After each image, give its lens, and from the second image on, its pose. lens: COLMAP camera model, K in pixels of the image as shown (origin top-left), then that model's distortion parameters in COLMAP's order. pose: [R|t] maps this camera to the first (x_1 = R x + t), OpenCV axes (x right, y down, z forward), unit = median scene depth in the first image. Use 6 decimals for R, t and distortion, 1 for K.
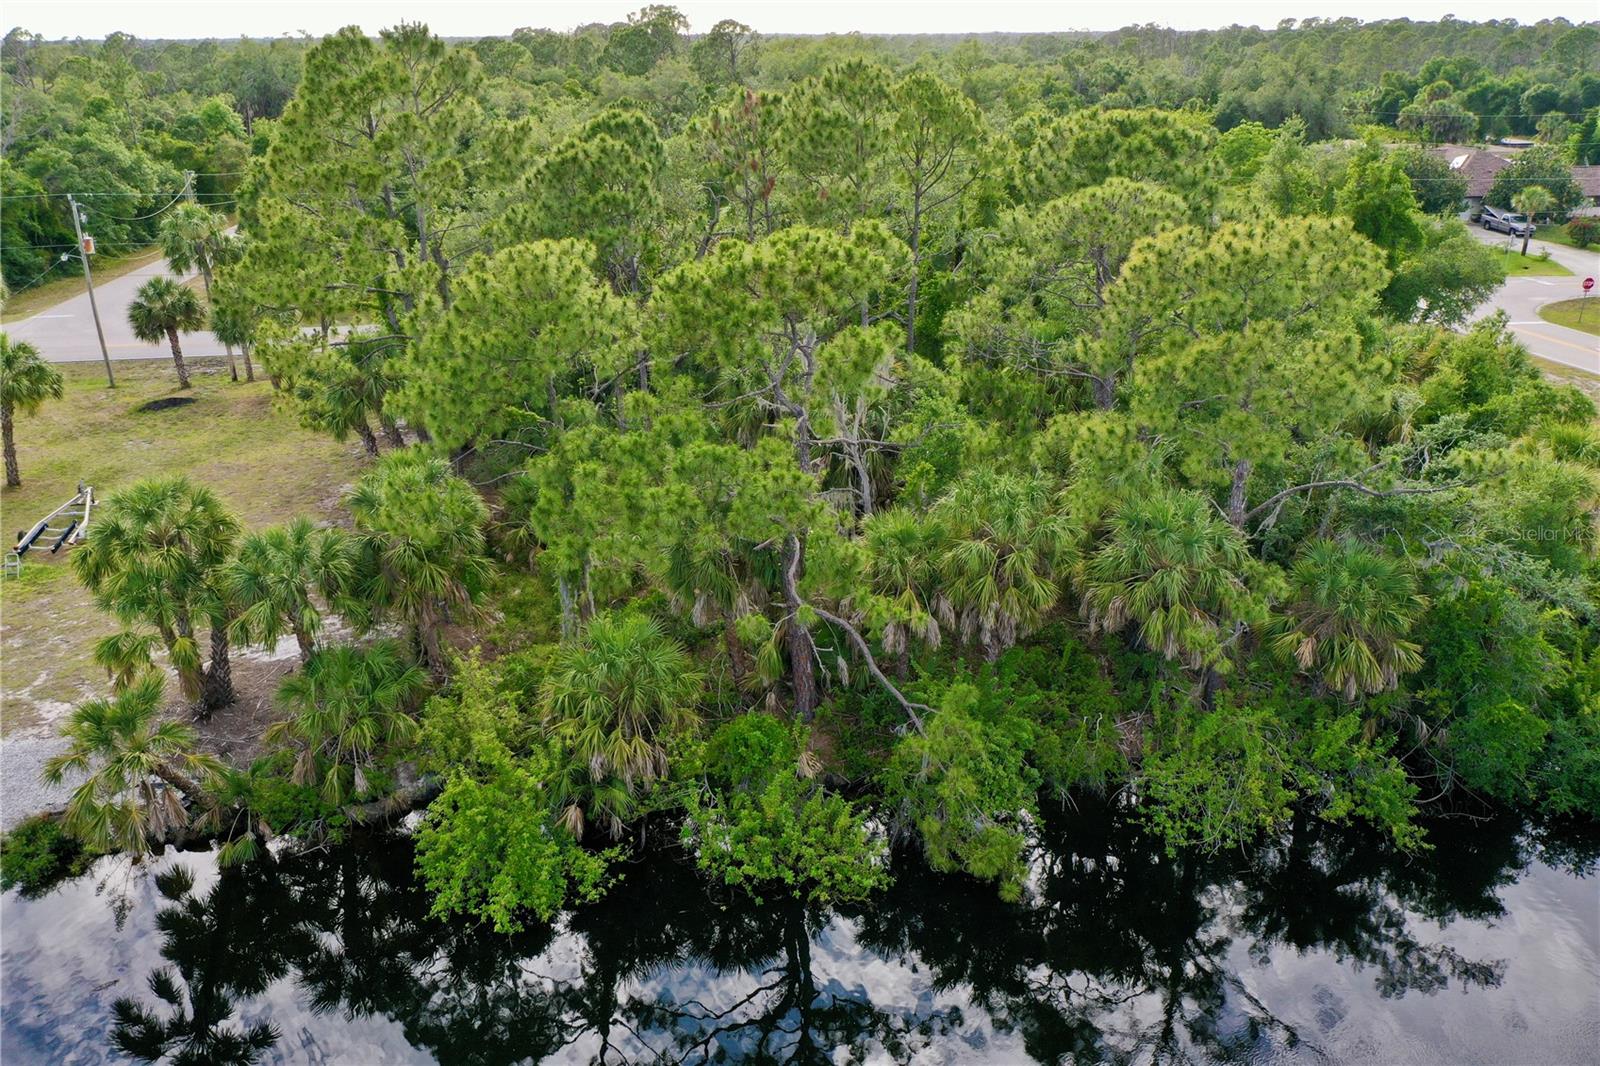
lens RADIAL K [[1267.4, 0, 796.6], [0, 1267.4, 526.2], [0, 0, 1]] dist [-0.001040, -0.002258]
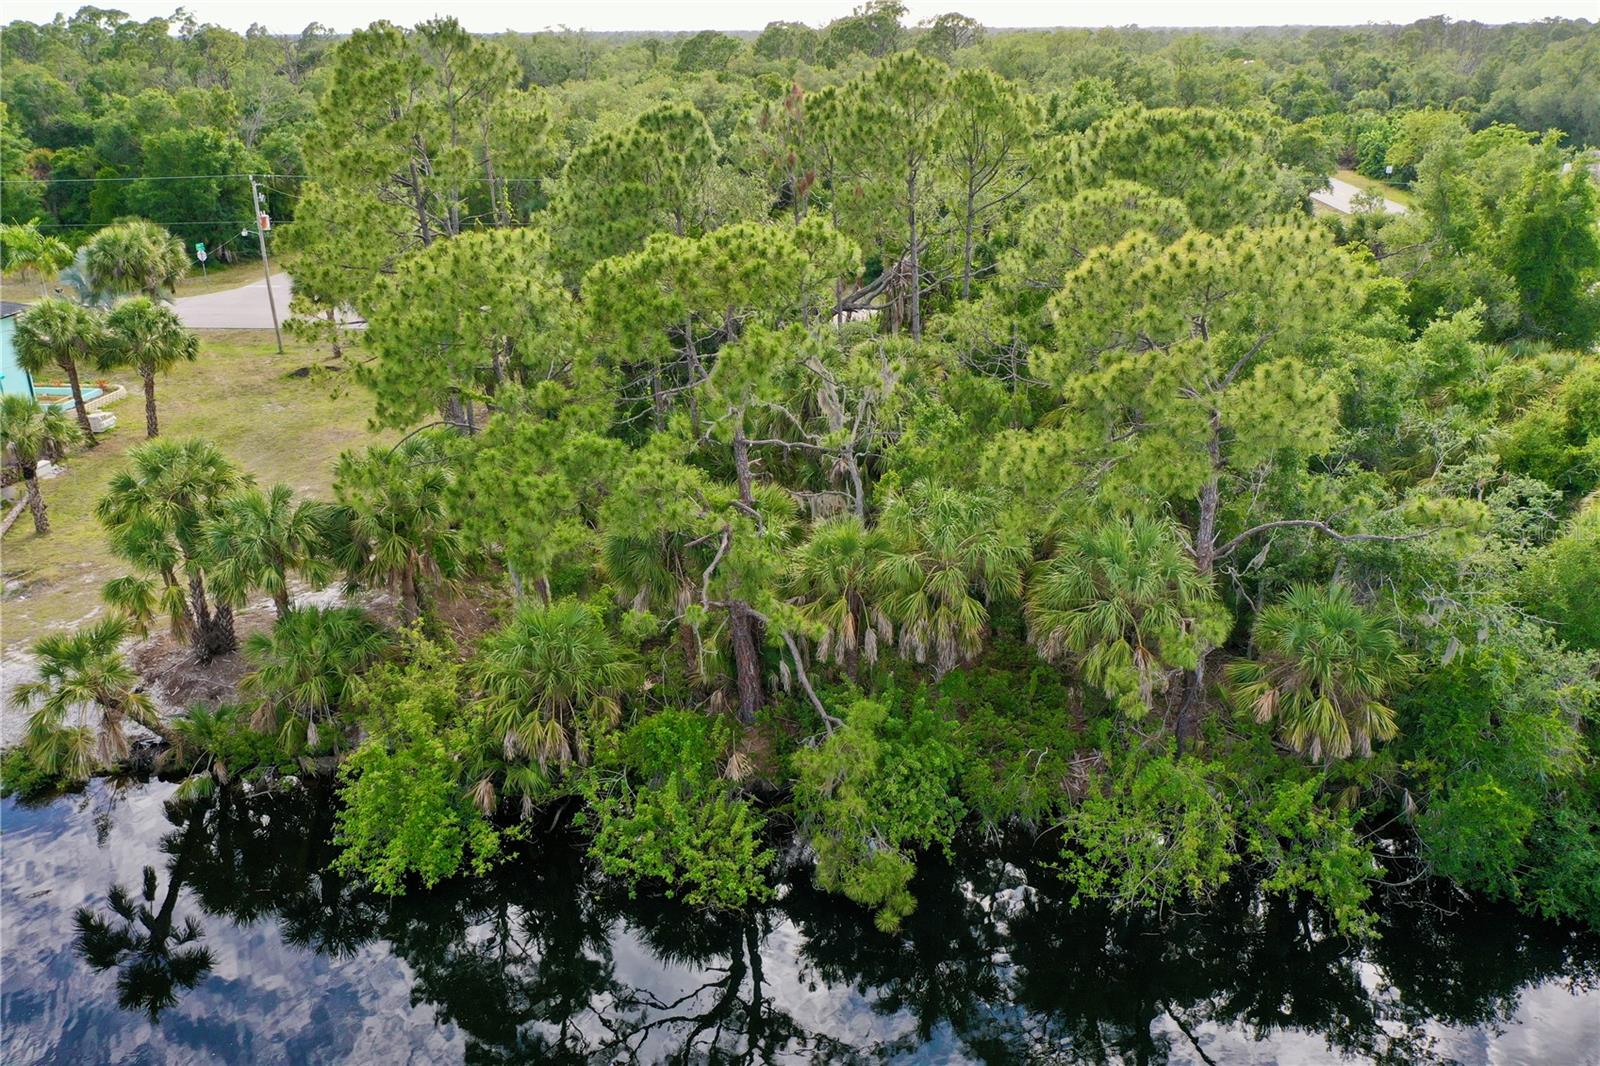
lens RADIAL K [[1267.4, 0, 796.6], [0, 1267.4, 526.2], [0, 0, 1]] dist [-0.001040, -0.002258]
pose [[0.978130, 0.074906, -0.194038, 0.237746], [-0.074043, 0.997186, 0.011707, -0.014686], [0.194369, 0.002916, 0.980924, 0.038383]]
